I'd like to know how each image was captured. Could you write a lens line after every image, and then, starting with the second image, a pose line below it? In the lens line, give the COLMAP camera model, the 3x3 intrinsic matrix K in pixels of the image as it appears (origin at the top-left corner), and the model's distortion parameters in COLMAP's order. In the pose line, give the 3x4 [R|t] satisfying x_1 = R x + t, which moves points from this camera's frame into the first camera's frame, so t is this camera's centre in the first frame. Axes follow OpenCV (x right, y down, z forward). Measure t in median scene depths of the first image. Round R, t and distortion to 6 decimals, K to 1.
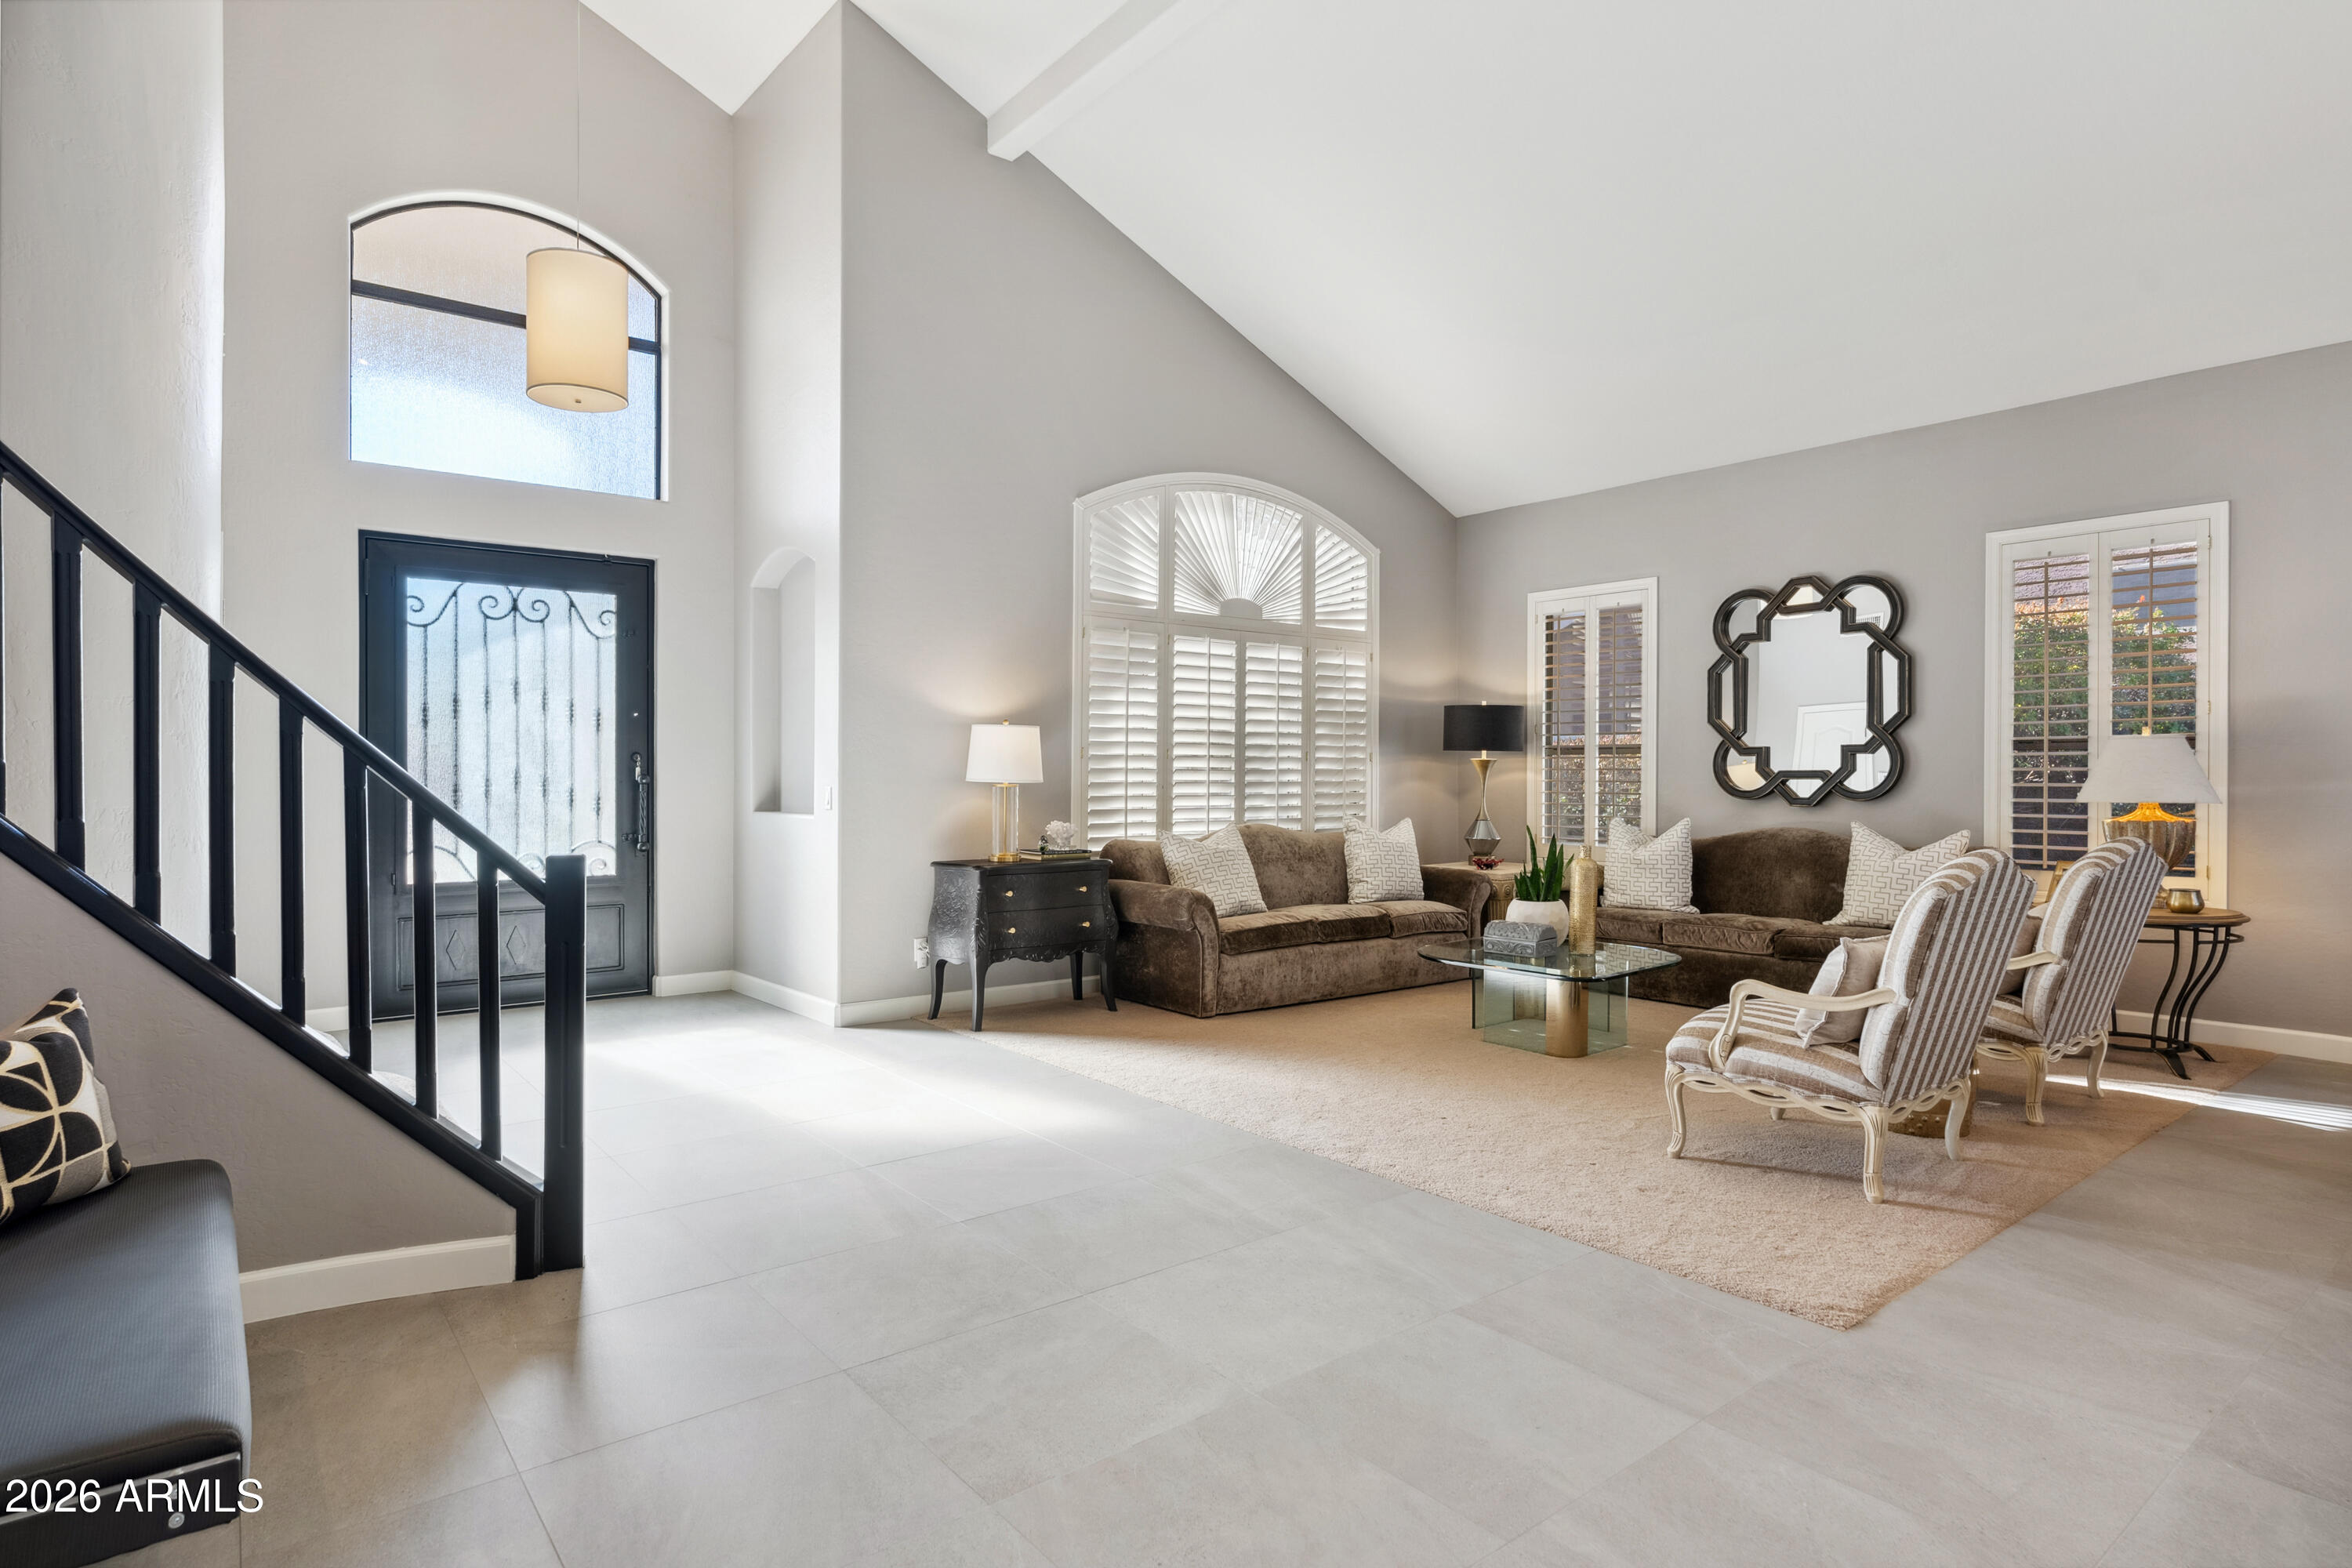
lens RADIAL K [[1268.8, 0, 1185.4], [0, 1268.8, 779.6], [0, 0, 1]] dist [-0.007225, -0.001439]
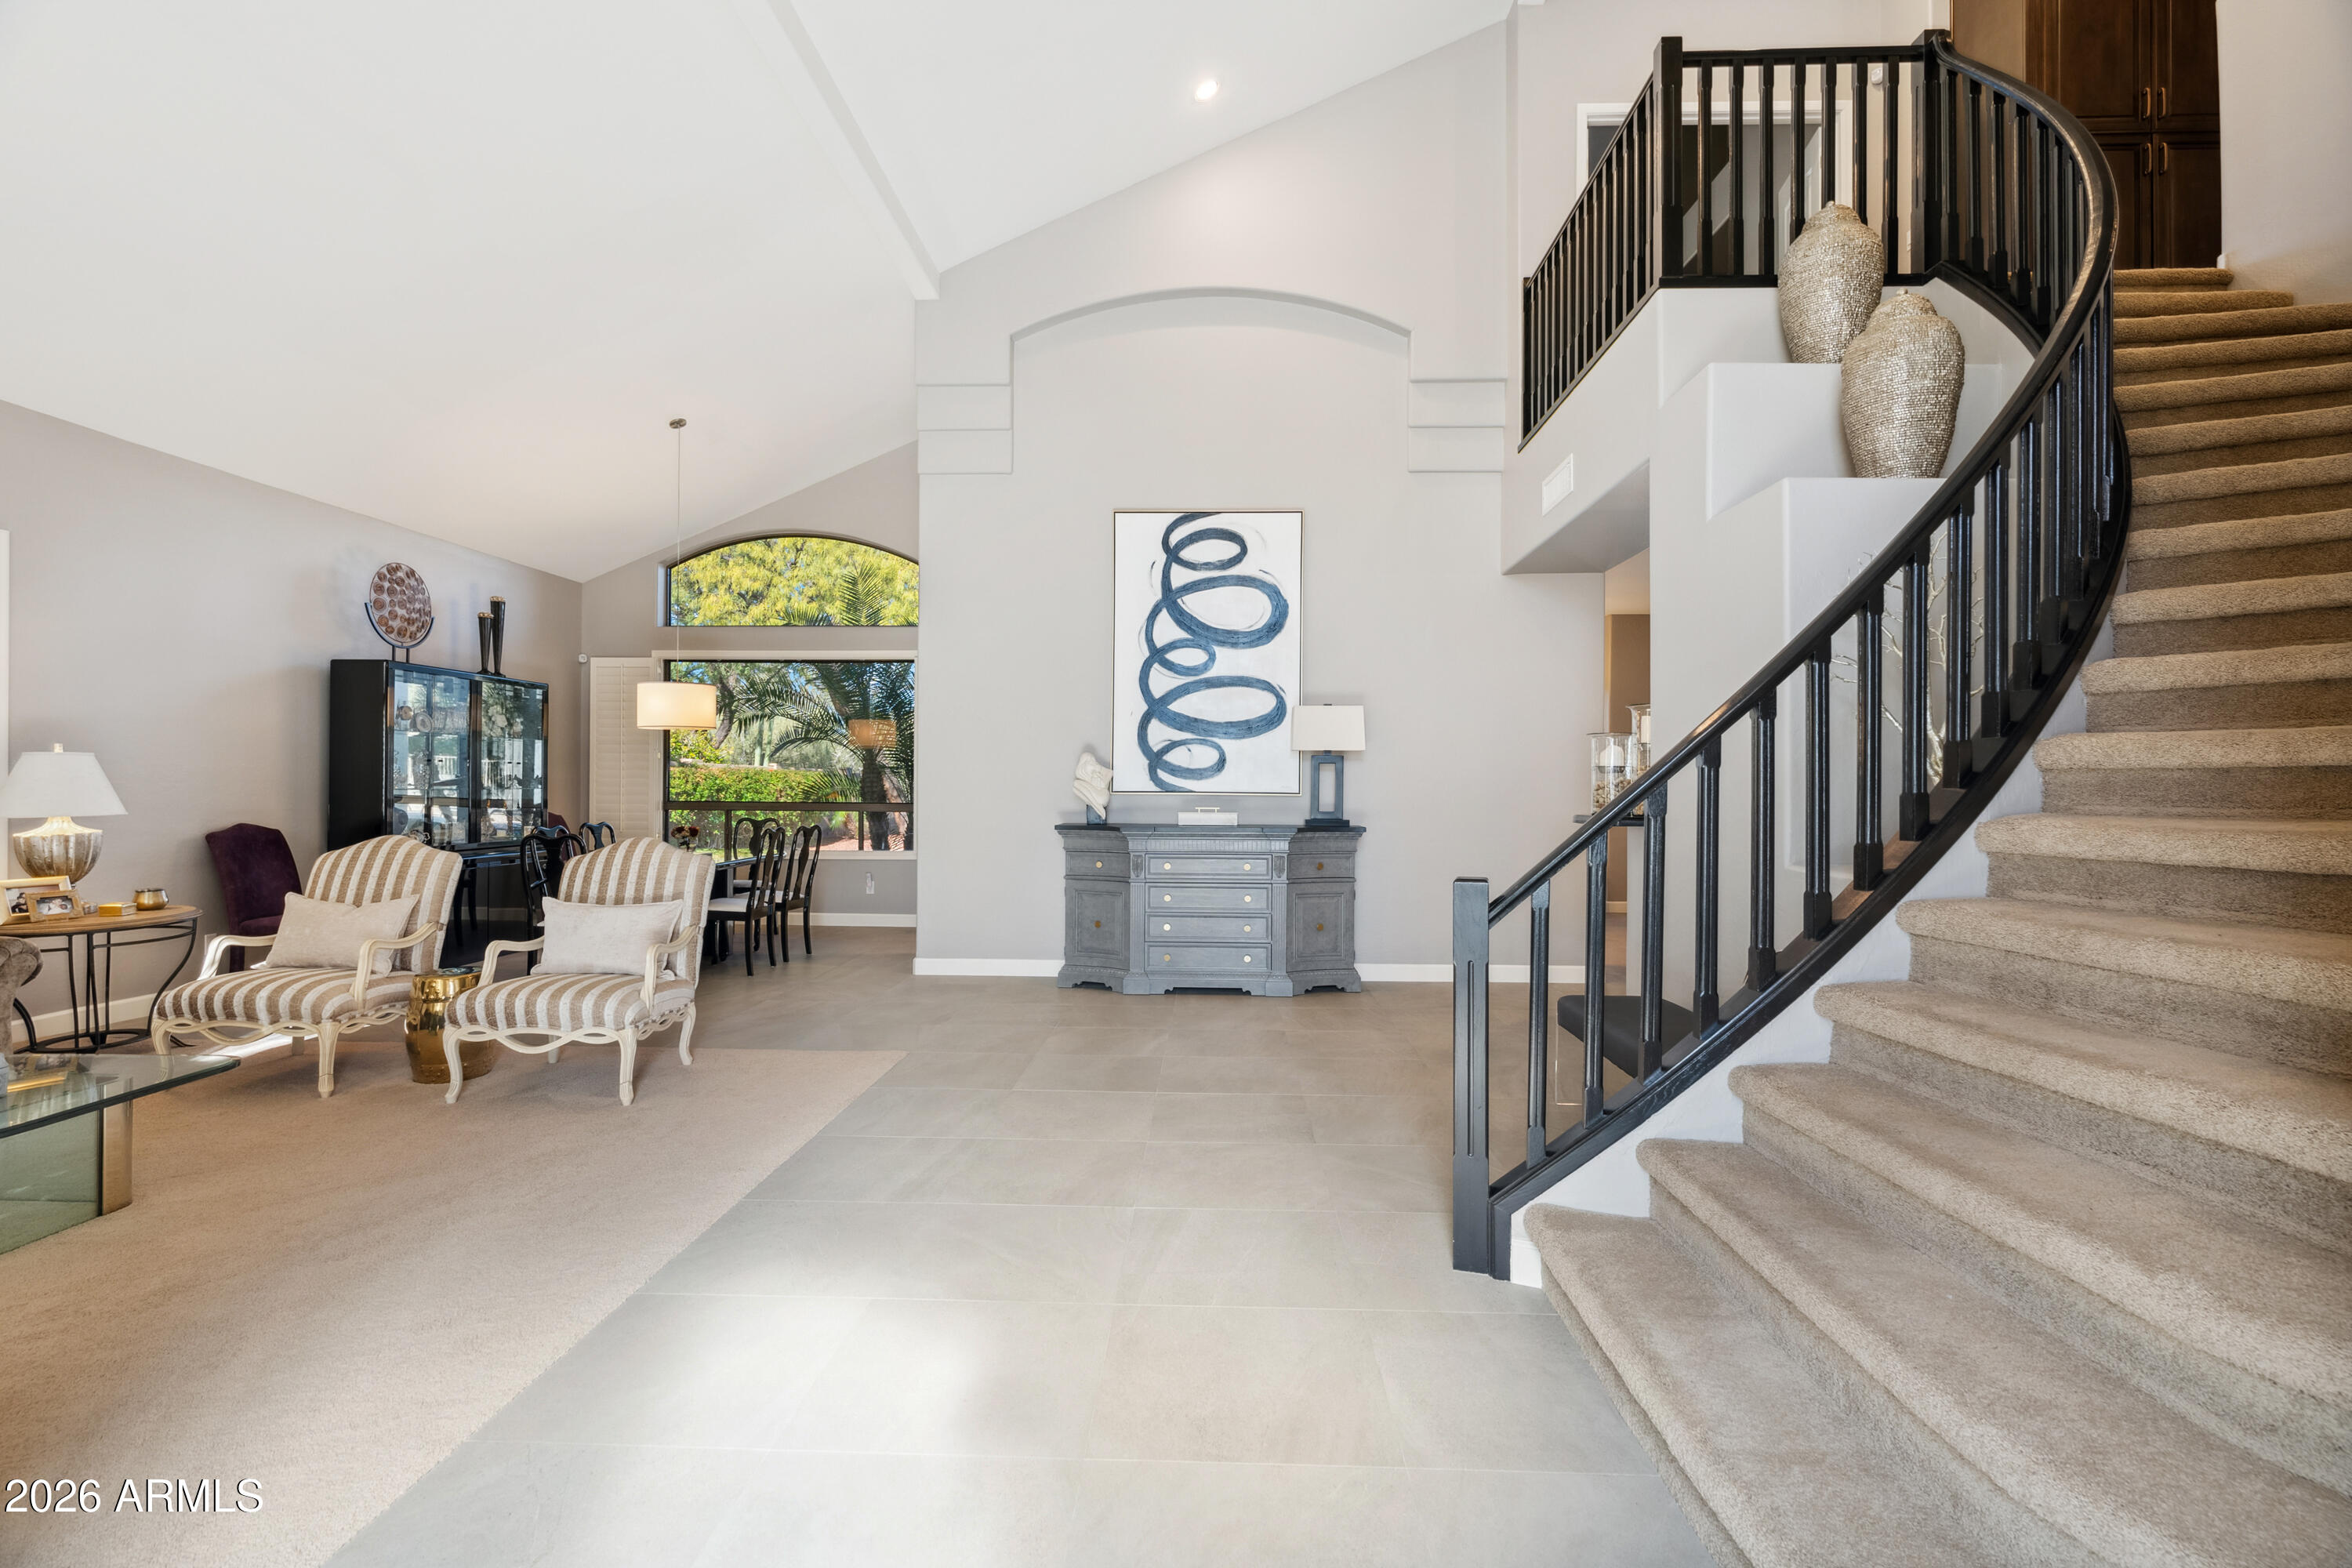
lens RADIAL K [[1078.0, 0, 1183.2], [0, 1078.0, 801.7], [0, 0, 1]] dist [-0.002361, 0.001310]
pose [[-0.769686, -0.010395, 0.638338, -0.392323], [-0.000609, 0.999879, 0.015548, -0.006946], [-0.638422, 0.011578, -0.769599, 0.827793]]
